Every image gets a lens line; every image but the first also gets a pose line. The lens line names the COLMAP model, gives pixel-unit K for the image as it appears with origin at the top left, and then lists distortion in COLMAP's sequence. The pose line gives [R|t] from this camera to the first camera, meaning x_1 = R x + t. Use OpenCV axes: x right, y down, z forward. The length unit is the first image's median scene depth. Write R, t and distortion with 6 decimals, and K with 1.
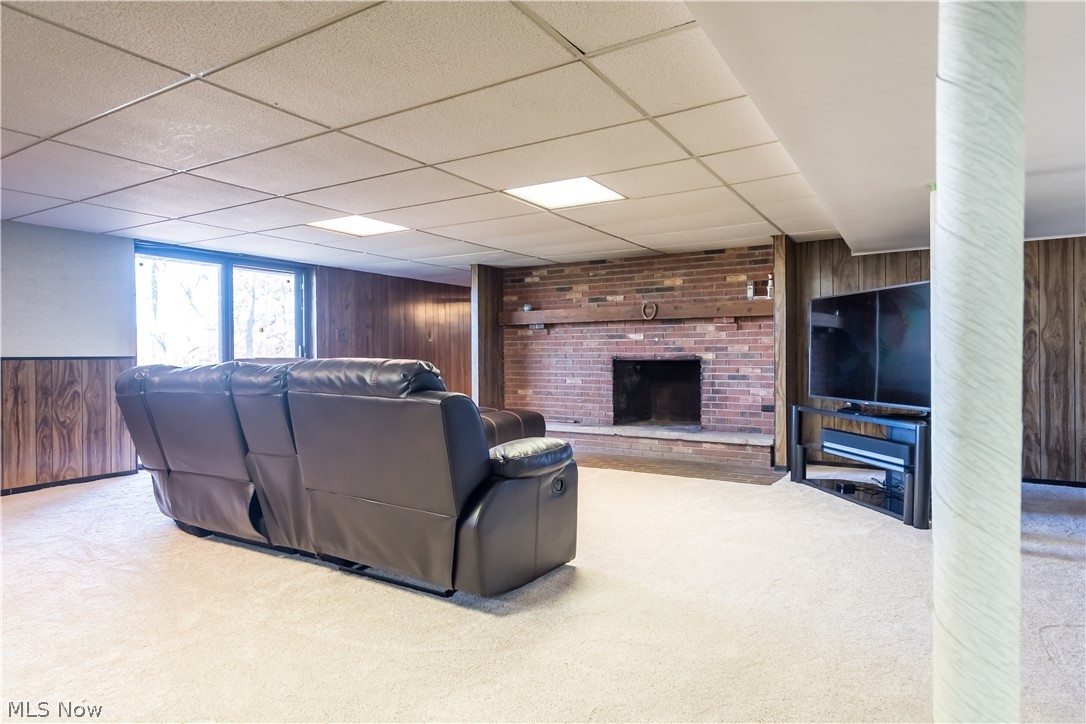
lens RADIAL K [[565.1, 0, 543.0], [0, 565.1, 362.0], [0, 0, 1]] dist [0.003340, 0.000716]
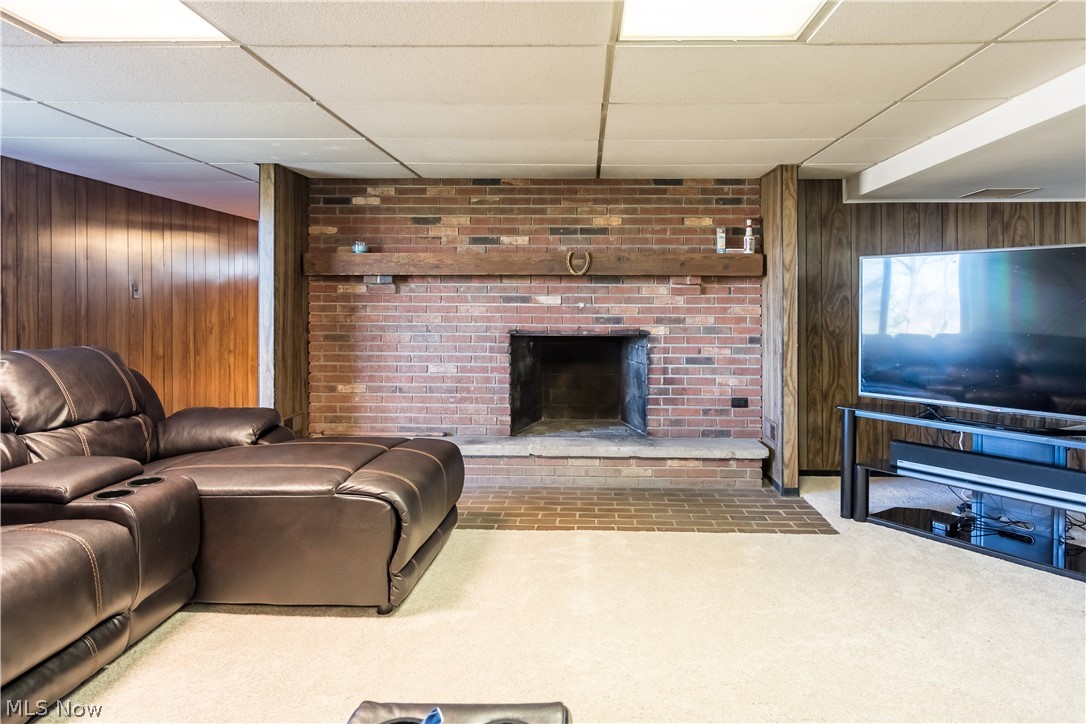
lens RADIAL K [[615.1, 0, 543.6], [0, 615.1, 309.6], [0, 0, 1]] dist [0.002359, 0.000570]
pose [[0.882589, 0.006225, 0.470105, -0.174712], [-0.001938, 0.999952, -0.009602, -0.026499], [-0.470142, 0.007563, 0.882558, 0.365128]]
